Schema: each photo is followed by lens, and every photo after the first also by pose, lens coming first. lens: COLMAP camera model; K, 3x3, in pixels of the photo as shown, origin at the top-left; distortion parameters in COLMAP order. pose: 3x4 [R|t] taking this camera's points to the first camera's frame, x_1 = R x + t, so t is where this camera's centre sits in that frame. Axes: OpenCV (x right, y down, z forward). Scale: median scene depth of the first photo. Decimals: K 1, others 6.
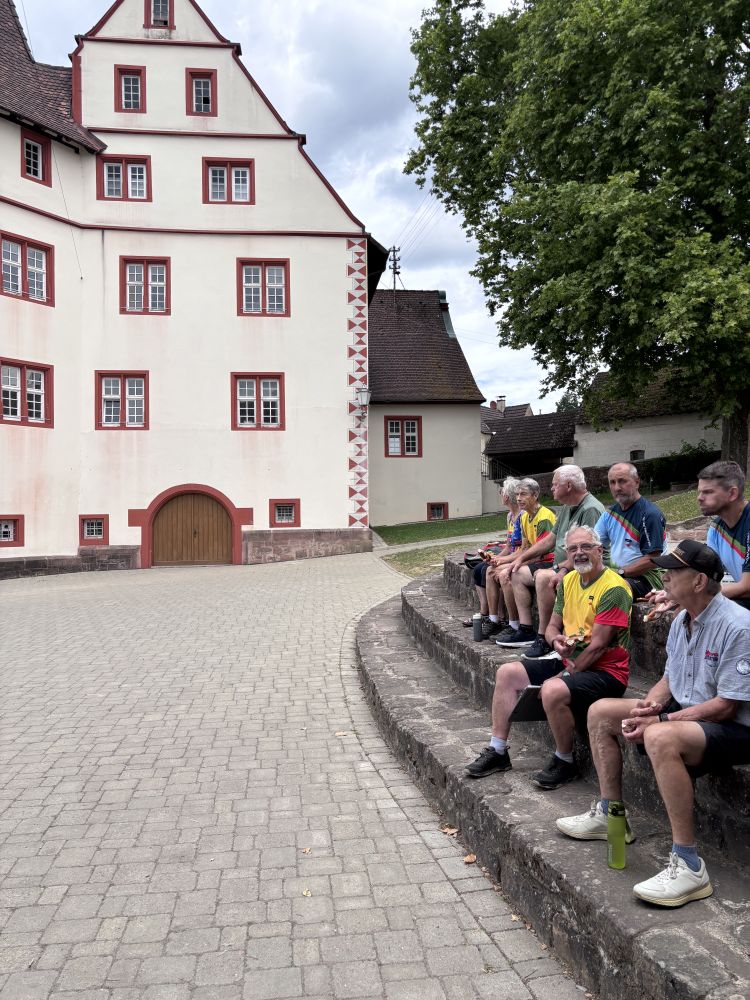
lens RADIAL K [[767.3, 0, 375.0], [0, 767.3, 500.0], [0, 0, 1]] dist [0.051367, -0.055726]
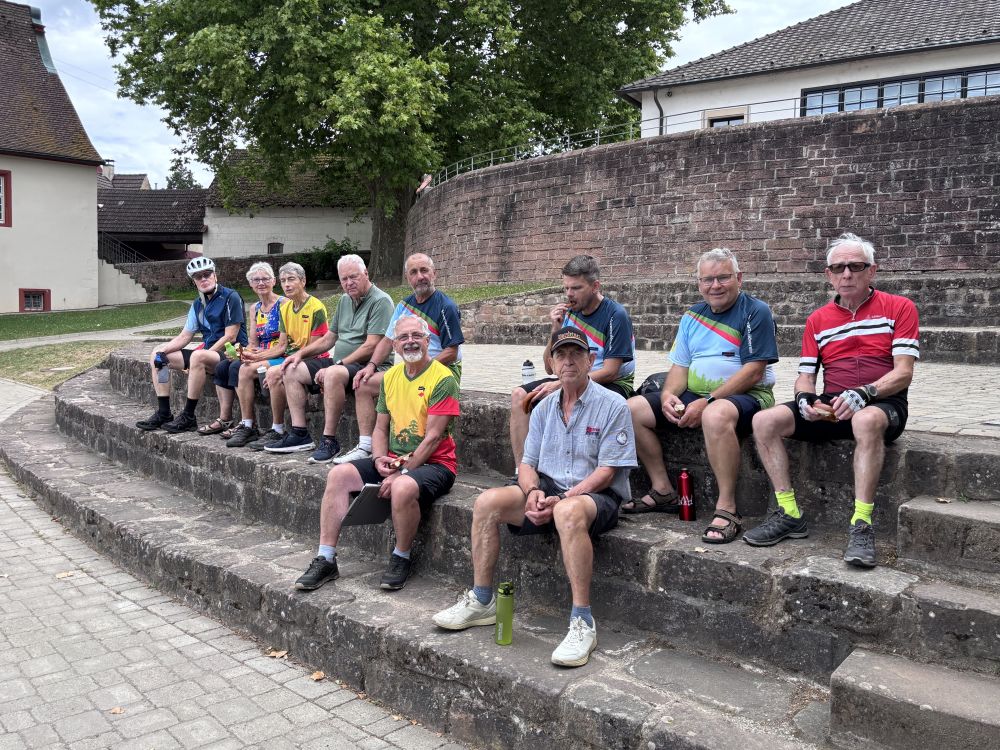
lens RADIAL K [[868.1, 0, 500.0], [0, 868.1, 375.0], [0, 0, 1]] dist [0.003823, 0.015188]
pose [[0.822880, -0.008301, 0.568154, -0.215780], [-0.042550, 0.996186, 0.076181, 0.017489], [-0.566619, -0.086863, 0.819388, 0.052521]]
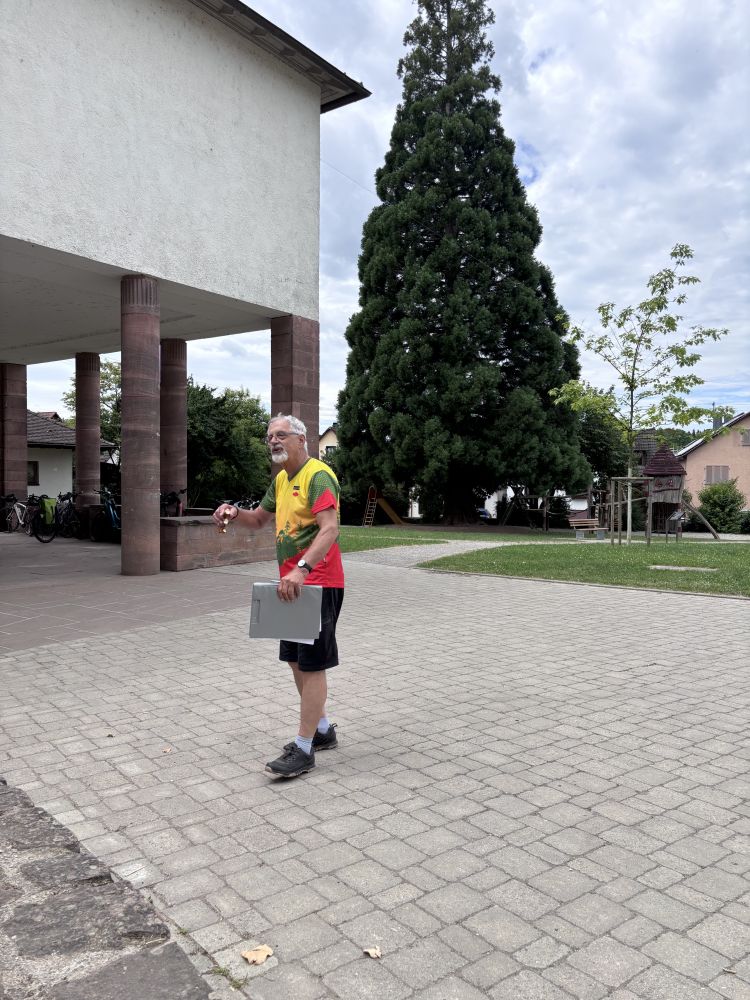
lens RADIAL K [[767.3, 0, 375.0], [0, 767.3, 500.0], [0, 0, 1]] dist [0.051367, -0.055726]
pose [[-0.866235, 0.021682, -0.499167, 0.113096], [0.021424, 0.999751, 0.006248, 0.088361], [0.499178, -0.005282, -0.866483, 1.634020]]
